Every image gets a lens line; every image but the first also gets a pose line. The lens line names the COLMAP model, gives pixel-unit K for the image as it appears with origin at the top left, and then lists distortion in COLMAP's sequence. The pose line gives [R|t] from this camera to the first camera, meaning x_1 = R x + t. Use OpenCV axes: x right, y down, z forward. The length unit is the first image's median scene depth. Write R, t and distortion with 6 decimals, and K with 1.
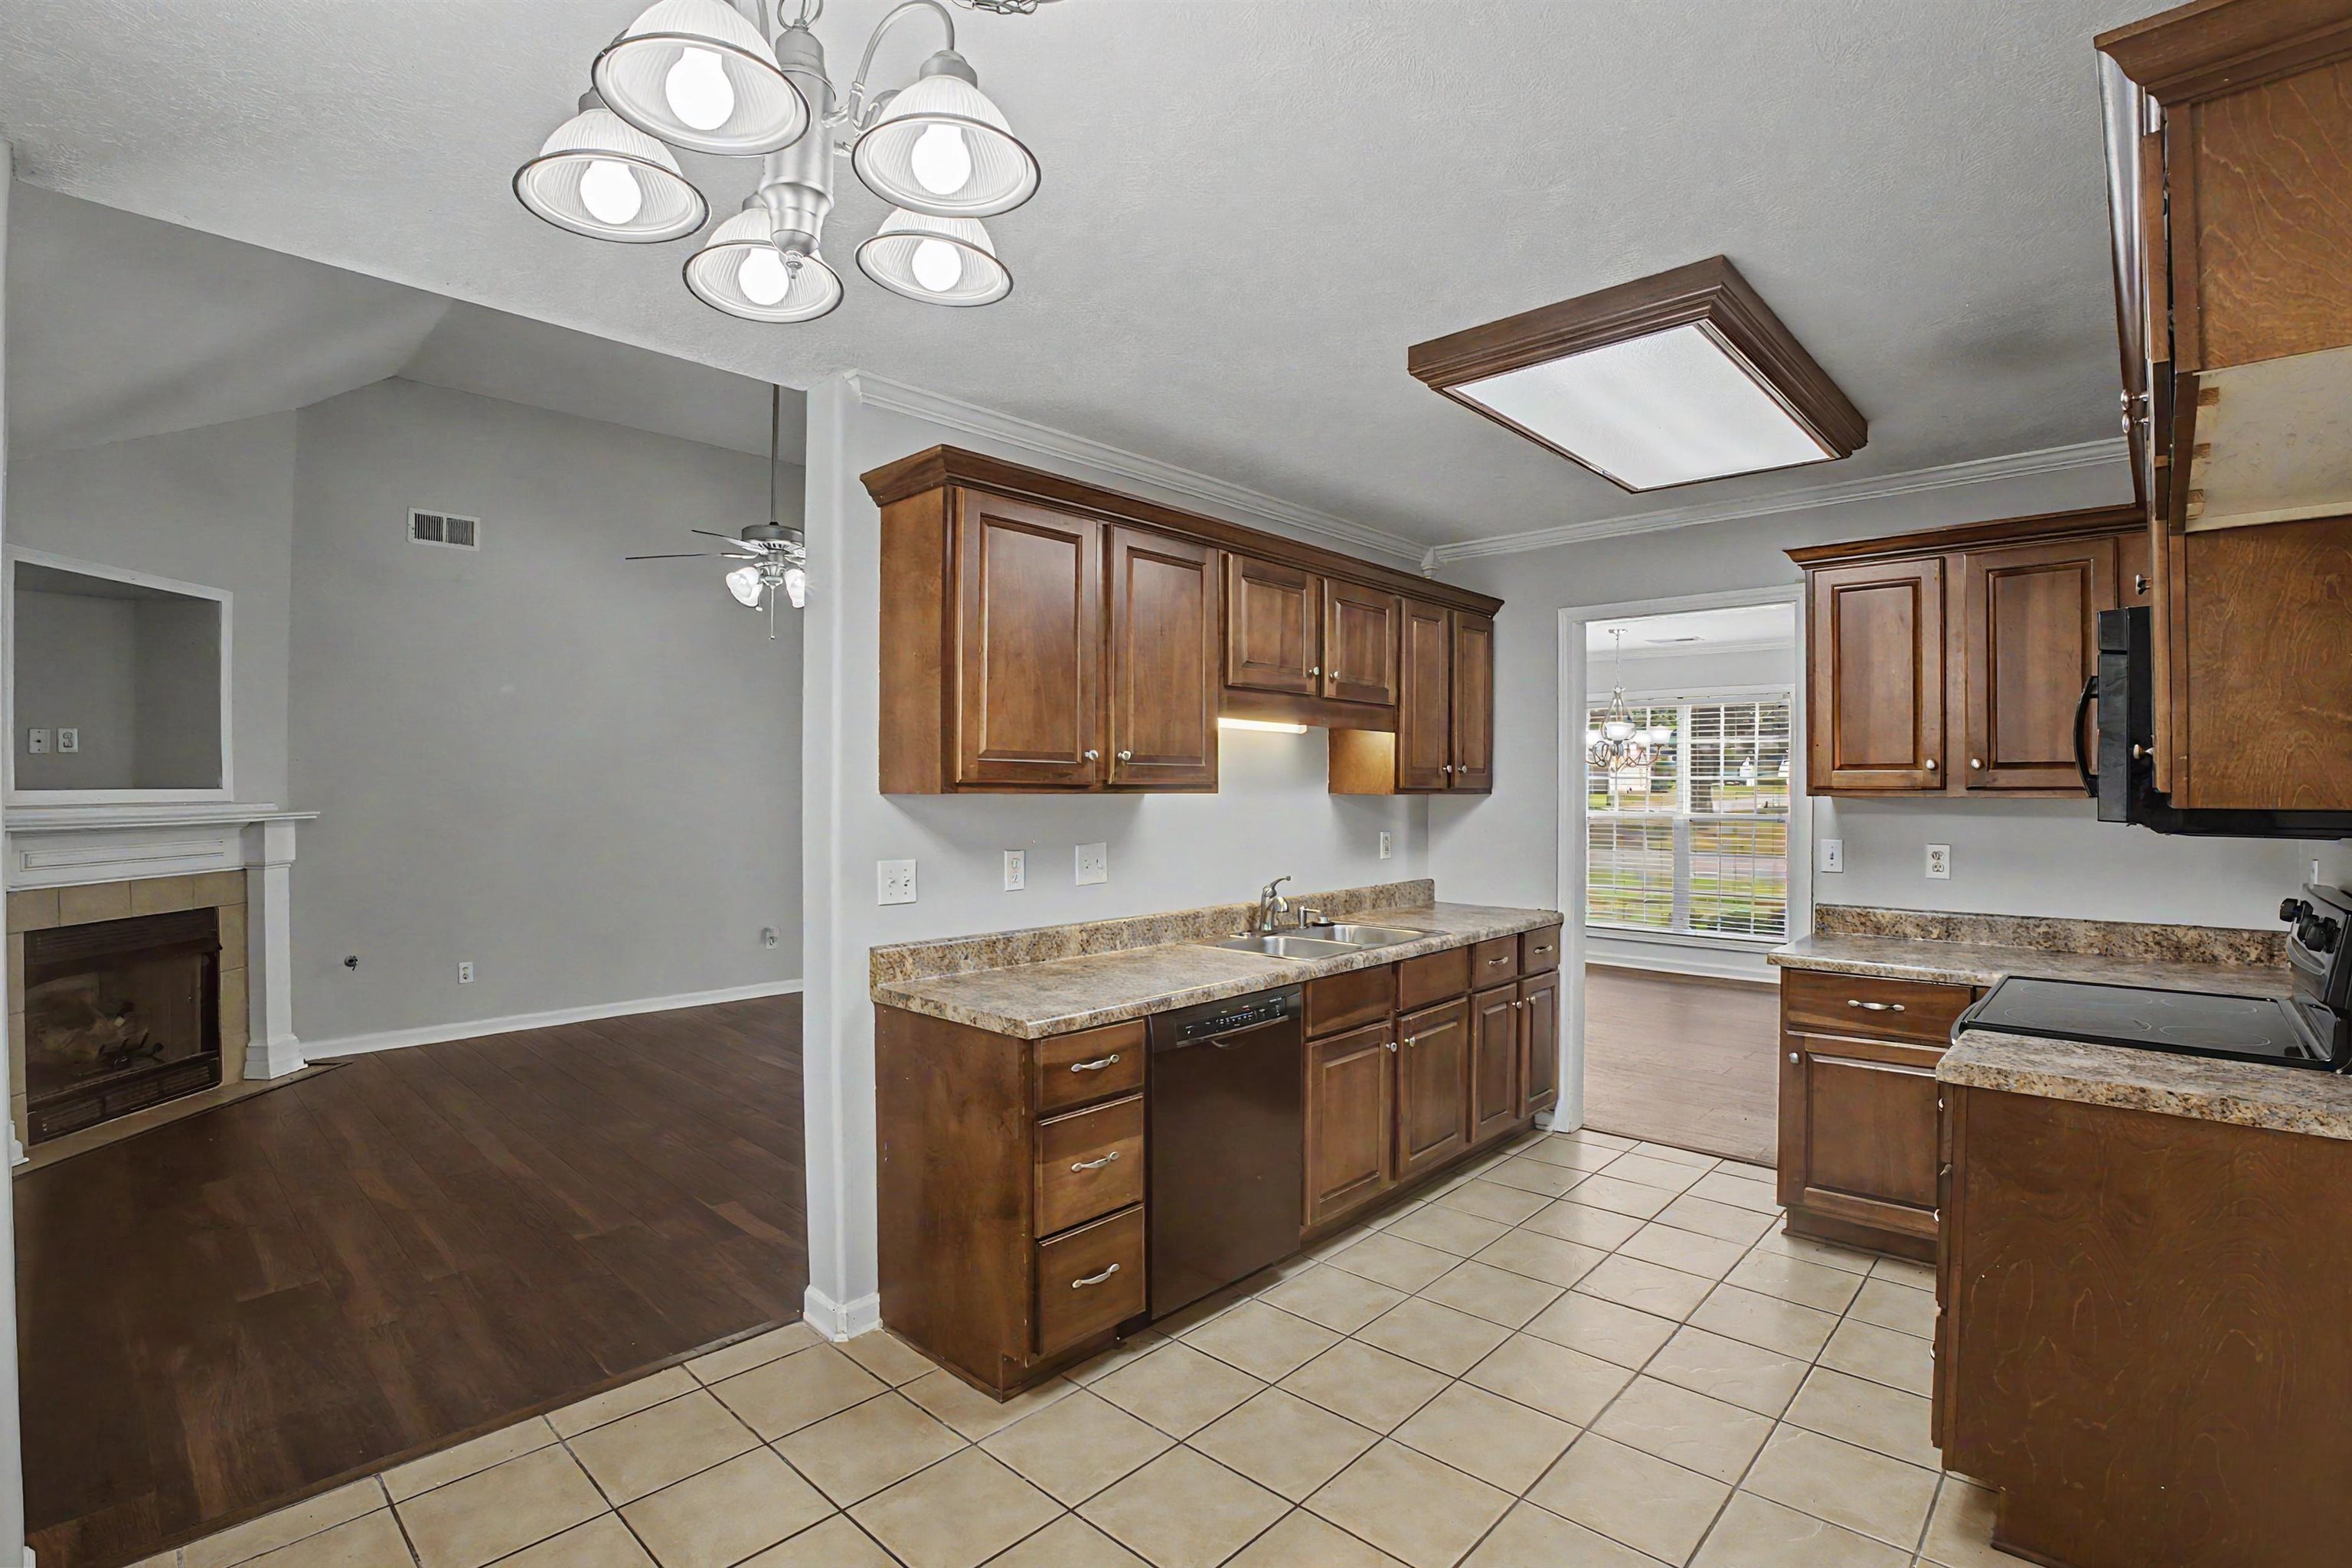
lens RADIAL K [[1116.5, 0, 1168.6], [0, 1116.5, 784.3], [0, 0, 1]] dist [-0.027061, 0.000068]
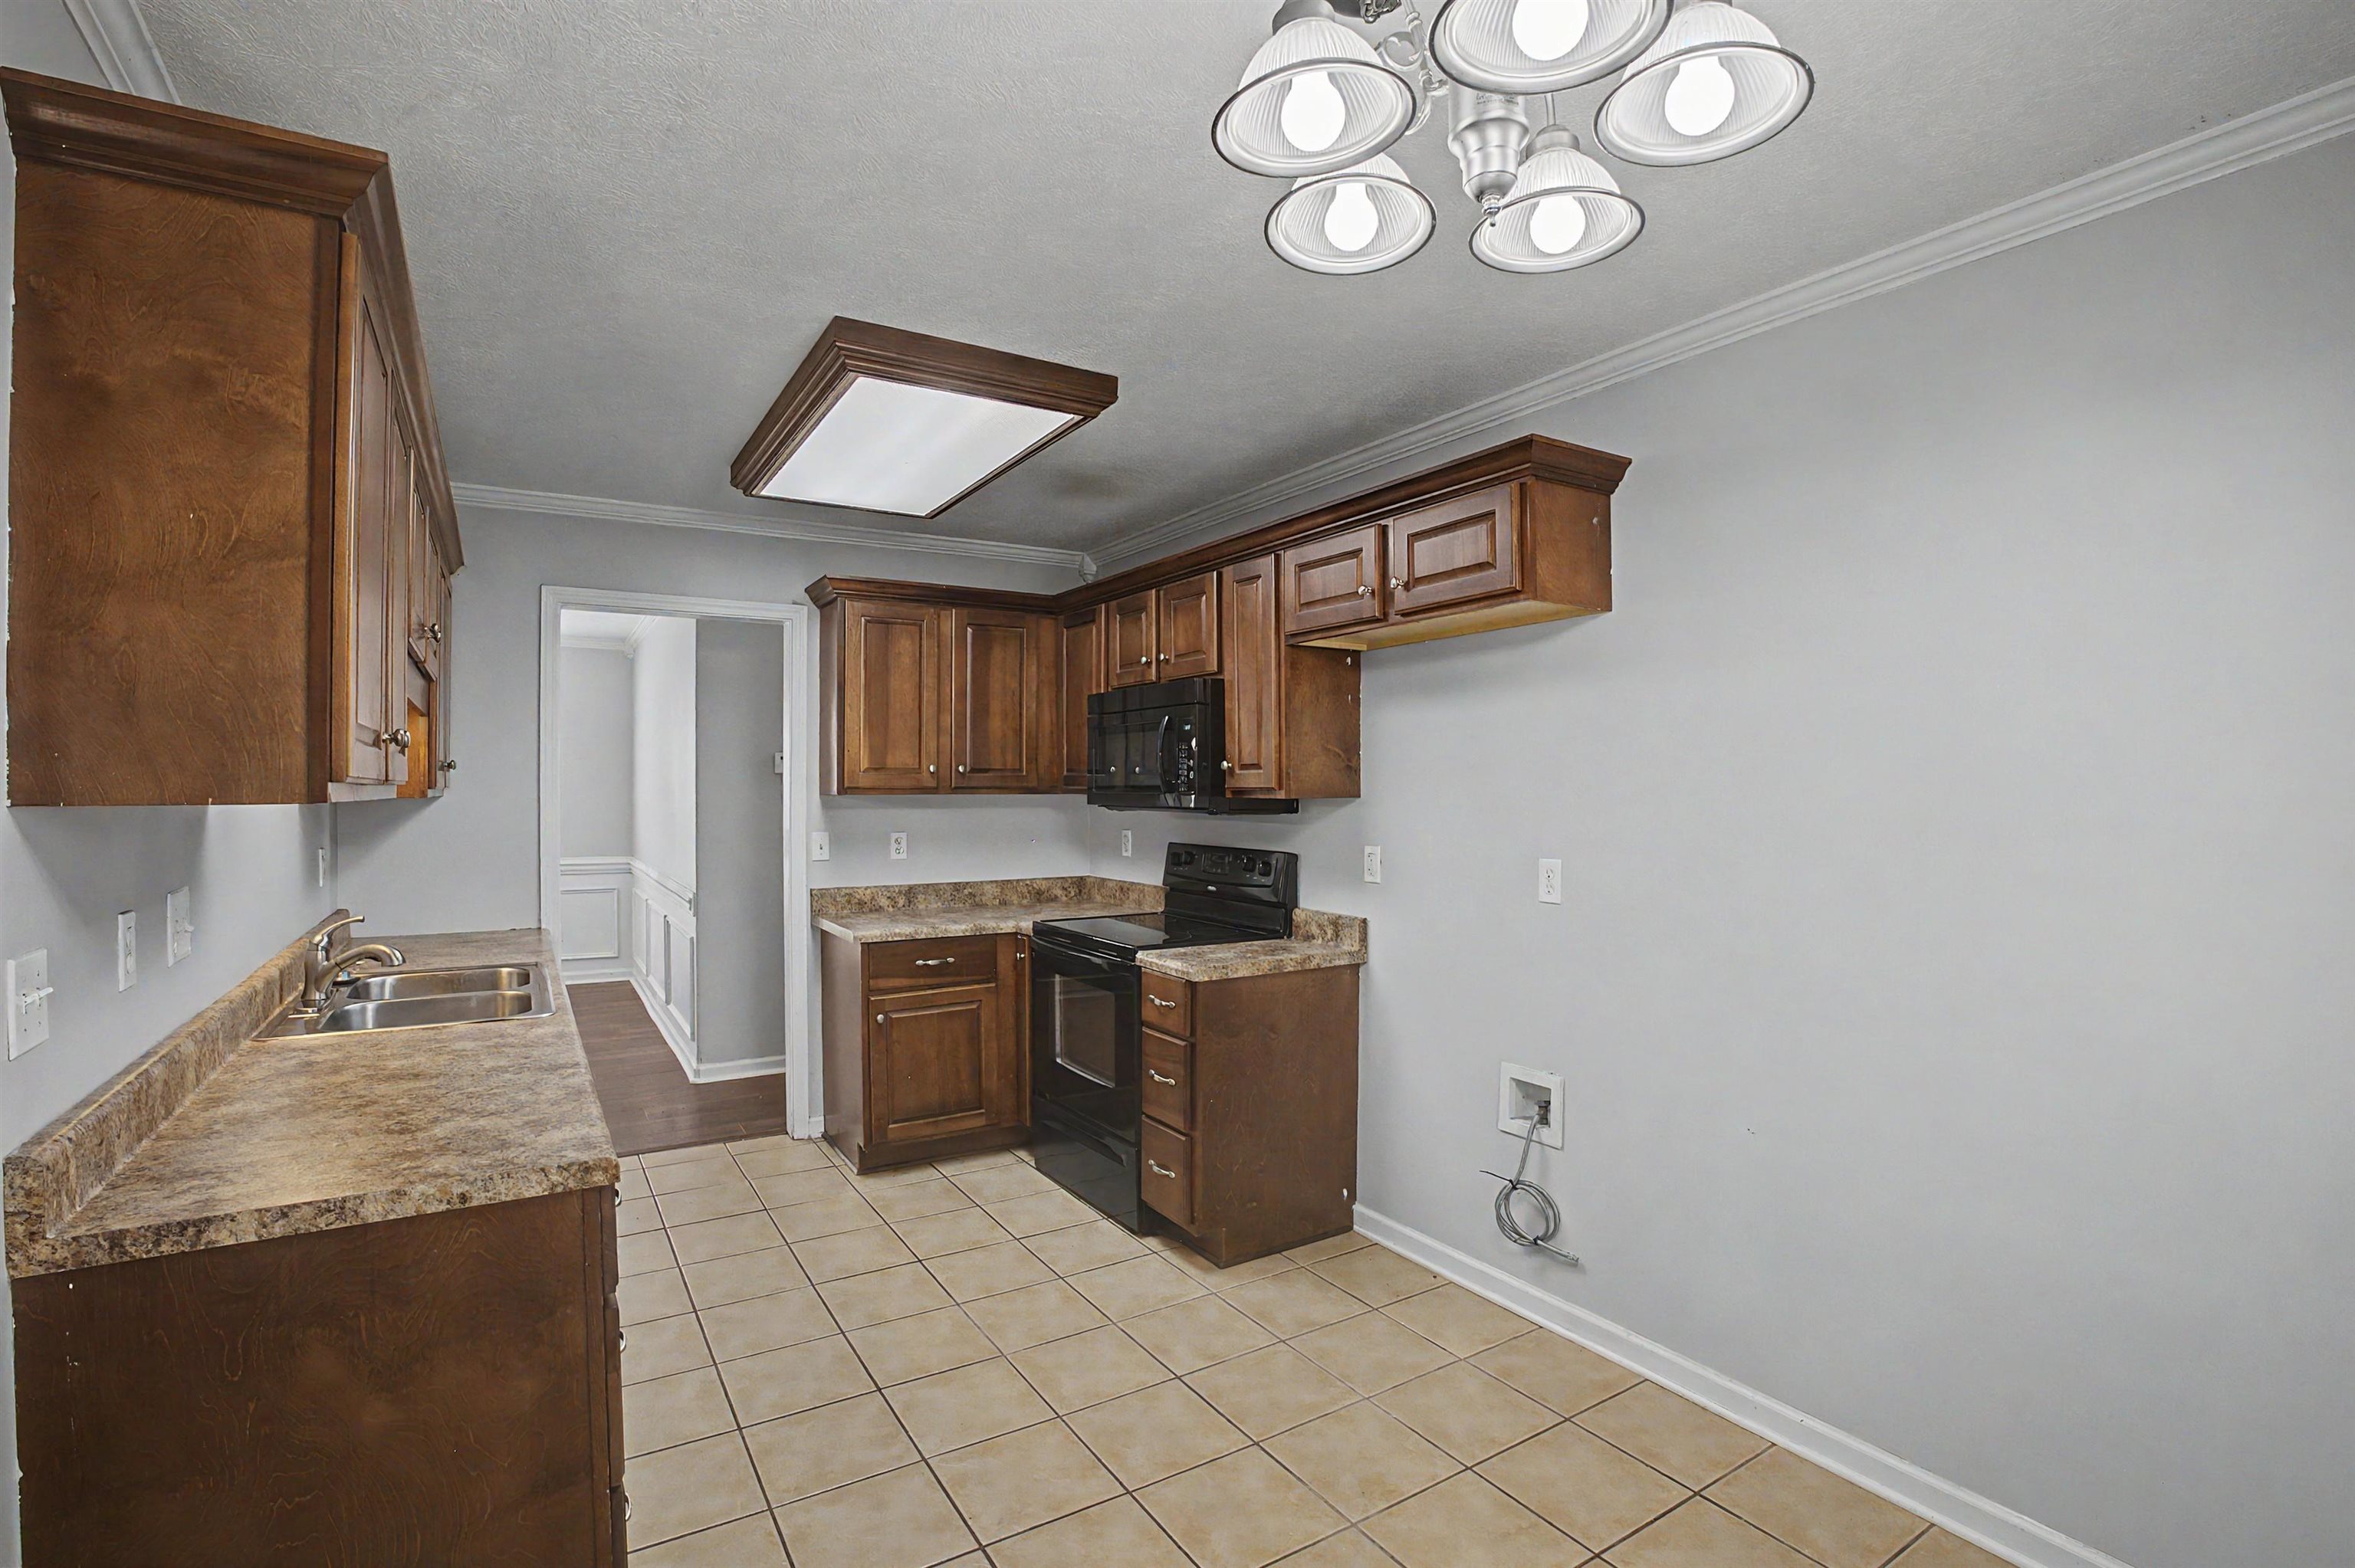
lens RADIAL K [[1117.7, 0, 1174.9], [0, 1117.7, 793.4], [0, 0, 1]] dist [-0.027061, 0.000068]
pose [[0.263979, -0.009043, 0.964486, -0.613418], [0.001112, 0.999958, 0.009071, -0.002042], [-0.964528, -0.001322, 0.263978, 0.486227]]
